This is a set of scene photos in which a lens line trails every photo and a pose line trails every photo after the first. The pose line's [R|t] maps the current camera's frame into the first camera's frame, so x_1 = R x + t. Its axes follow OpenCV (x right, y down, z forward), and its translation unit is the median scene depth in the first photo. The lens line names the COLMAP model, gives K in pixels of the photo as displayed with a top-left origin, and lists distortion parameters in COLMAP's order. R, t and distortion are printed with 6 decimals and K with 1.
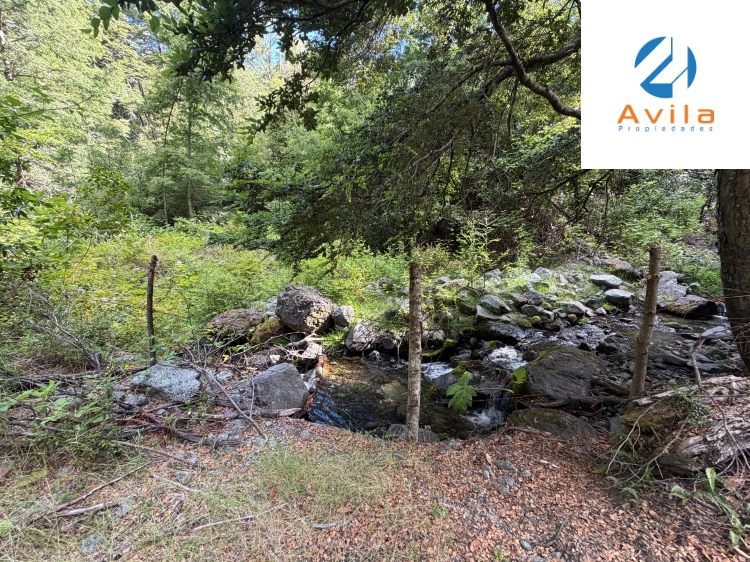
lens RADIAL K [[300.4, 0, 375.8], [0, 300.4, 283.7], [0, 0, 1]] dist [0.002151, 0.000062]
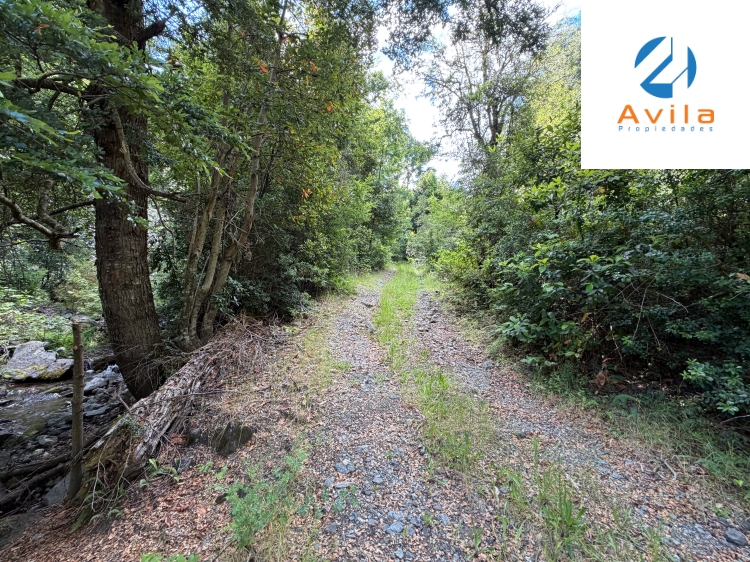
lens RADIAL K [[300.4, 0, 375.9], [0, 300.4, 283.4], [0, 0, 1]] dist [0.002151, 0.000062]
pose [[-0.118989, 0.025211, 0.992575, -0.533987], [0.181933, 0.983306, -0.003166, -0.059806], [-0.976085, 0.180205, -0.121589, -0.109164]]
